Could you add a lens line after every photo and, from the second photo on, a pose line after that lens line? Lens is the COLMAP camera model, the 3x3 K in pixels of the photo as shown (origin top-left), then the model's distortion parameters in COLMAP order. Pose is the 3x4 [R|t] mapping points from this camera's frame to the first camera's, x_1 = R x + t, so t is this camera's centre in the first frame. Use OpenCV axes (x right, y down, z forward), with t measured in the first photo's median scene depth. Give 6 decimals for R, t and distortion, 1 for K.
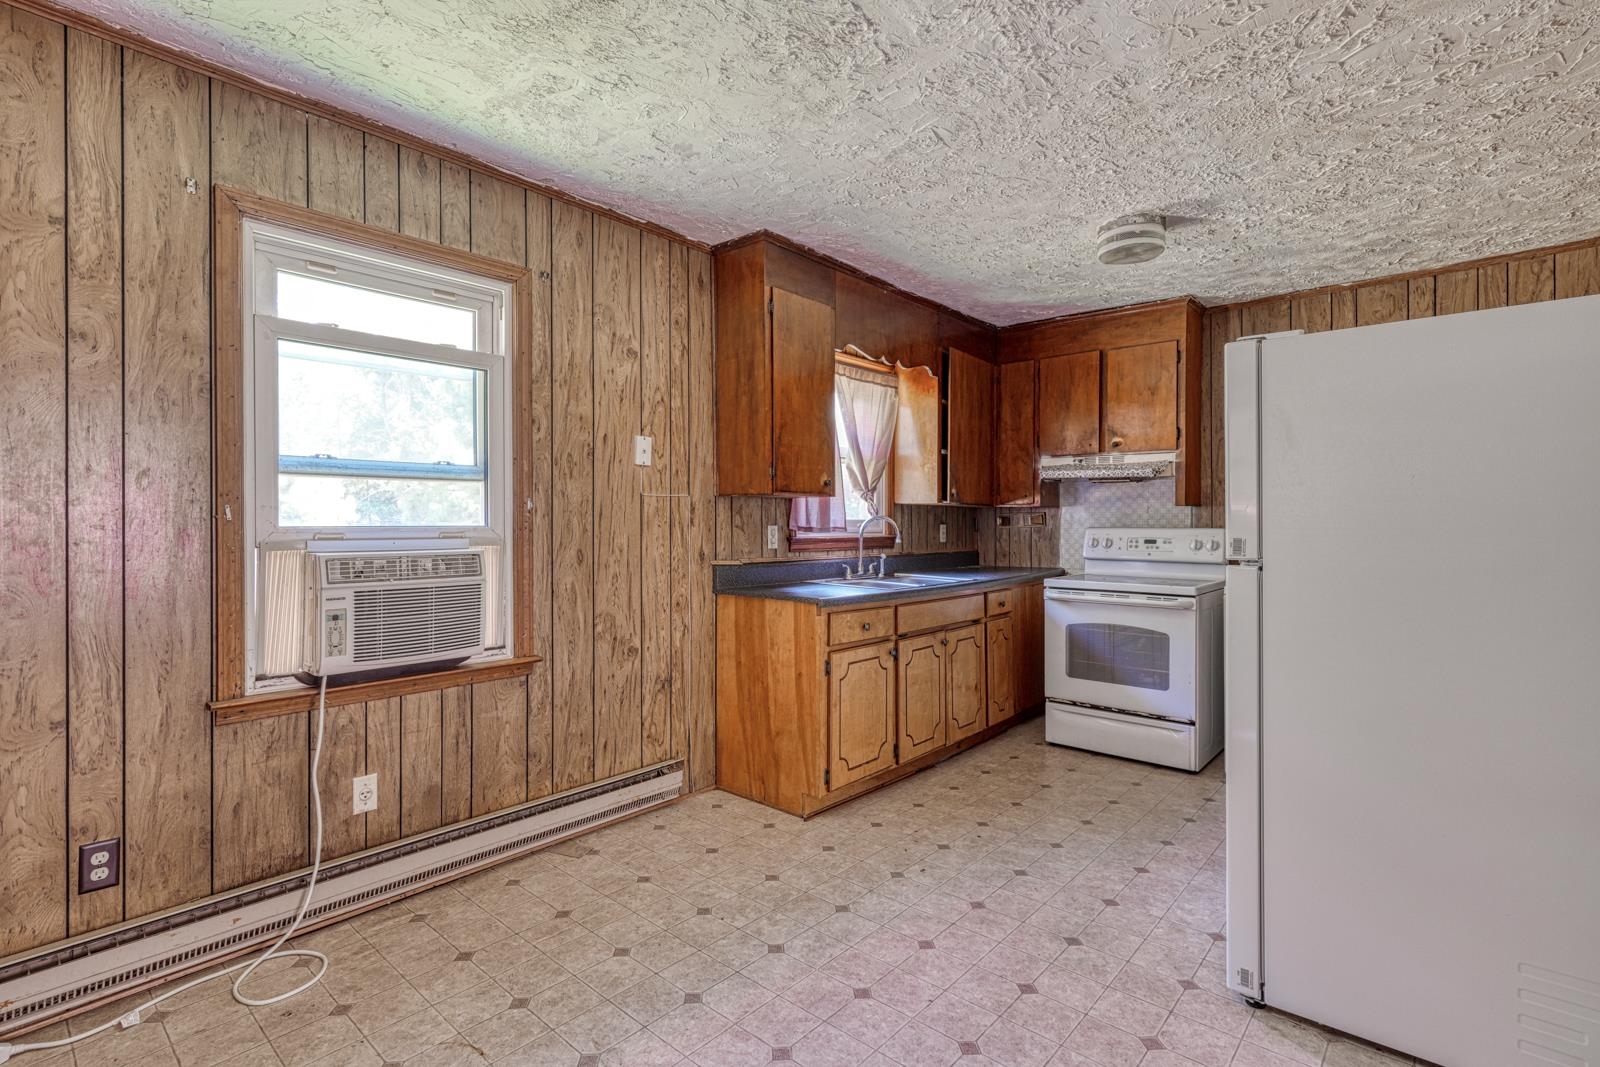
lens RADIAL K [[757.1, 0, 773.8], [0, 757.1, 524.3], [0, 0, 1]] dist [-0.000084, 0.000069]
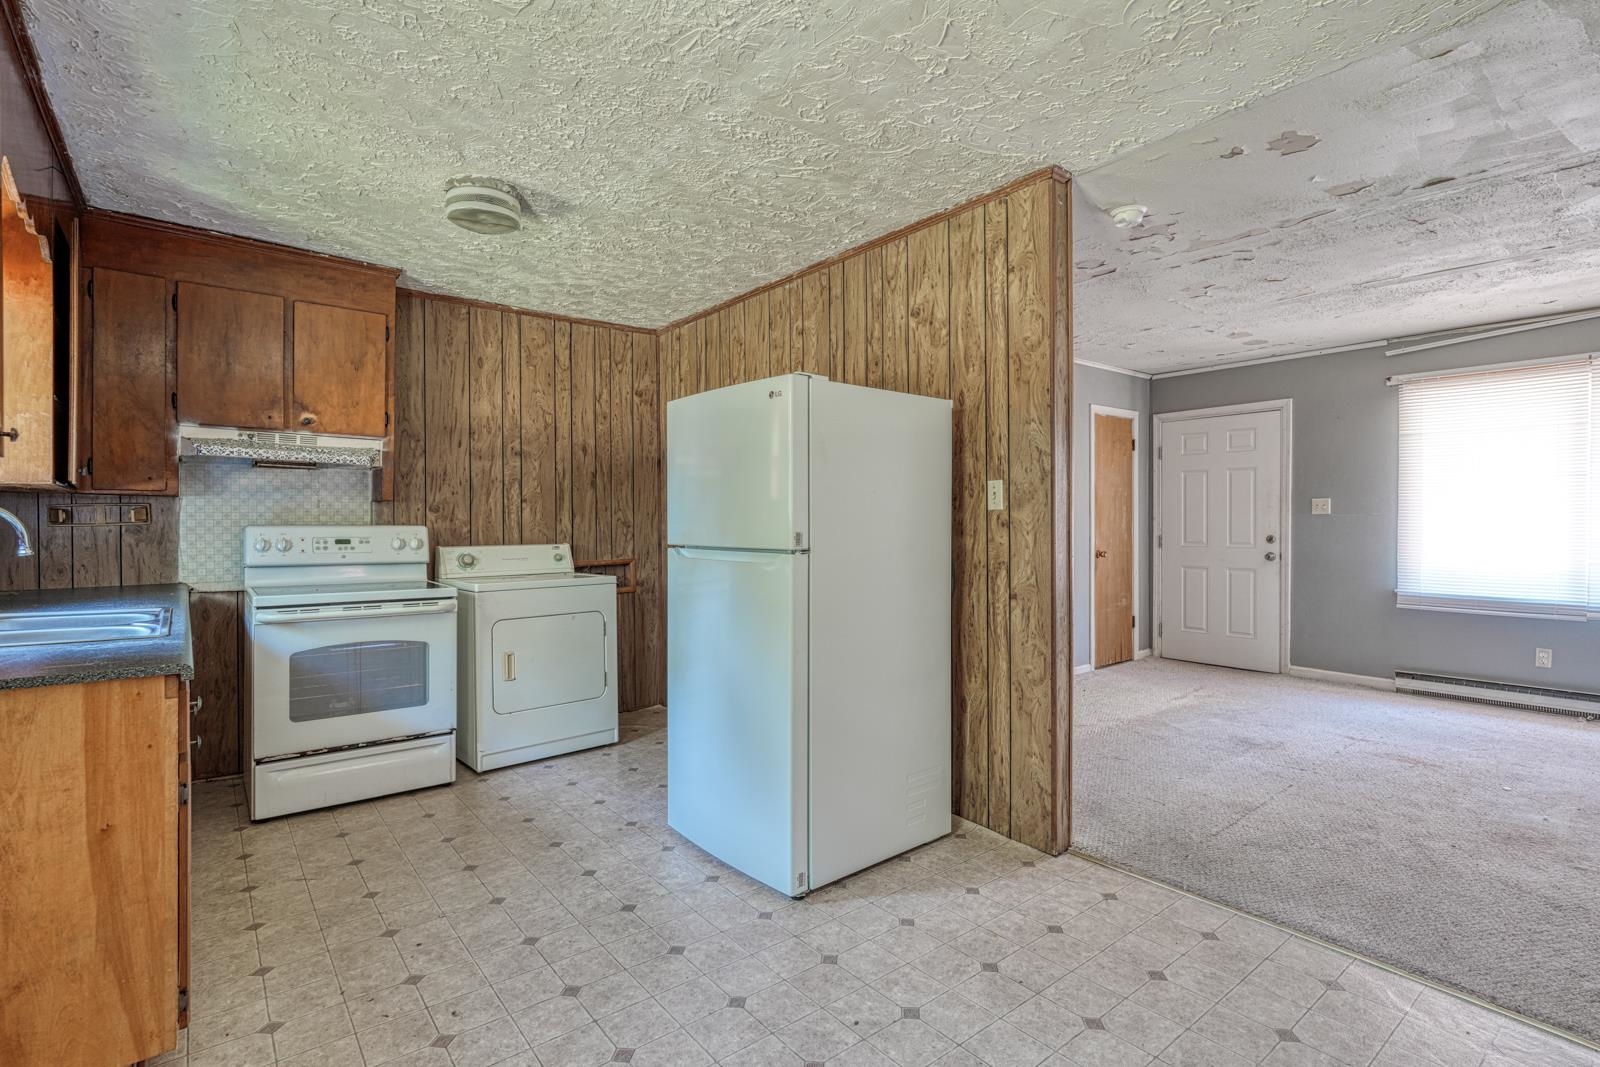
lens RADIAL K [[777.5, 0, 809.2], [0, 777.5, 530.3], [0, 0, 1]] dist [0.001398, 0.000687]
pose [[0.137316, -0.010663, 0.990470, -0.305813], [-0.000196, 0.999942, 0.010792, 0.000610], [-0.990527, -0.001676, 0.137306, 0.376681]]
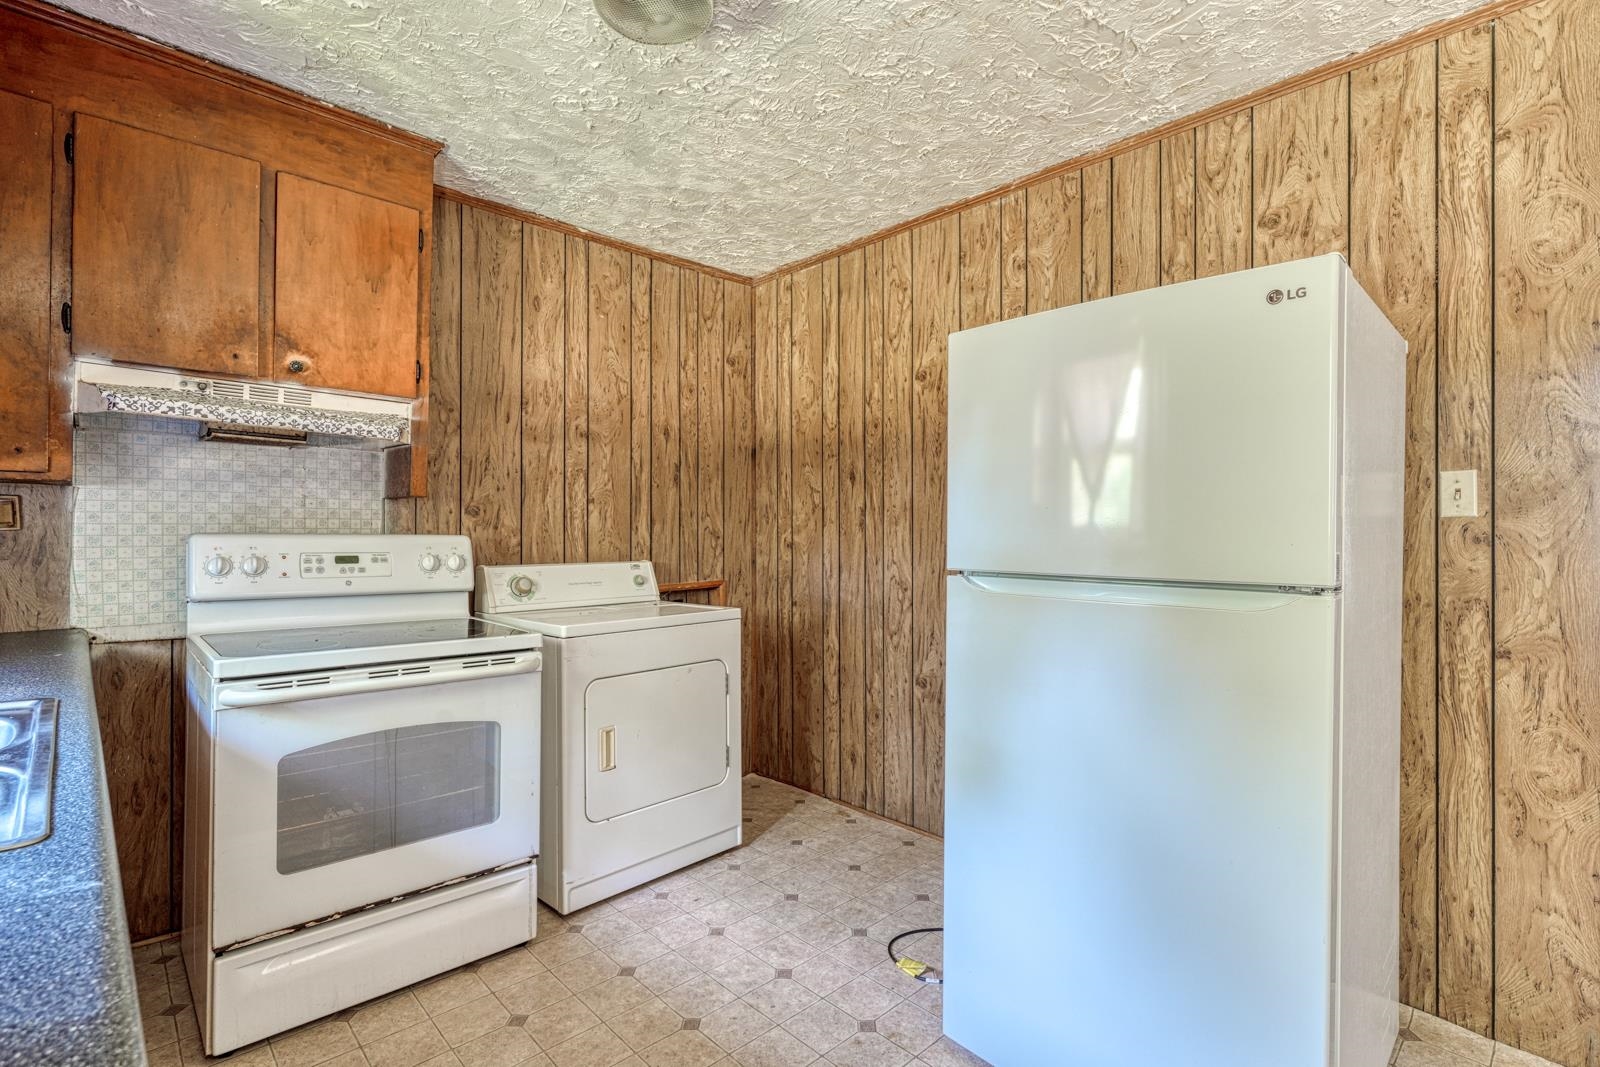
lens RADIAL K [[761.4, 0, 802.2], [0, 761.4, 535.7], [0, 0, 1]] dist [0.001390, 0.000455]
pose [[0.050206, -0.004047, 0.998731, -0.035065], [-0.006672, 0.999968, 0.004388, 0.001128], [-0.998717, -0.006884, 0.050177, 0.670398]]
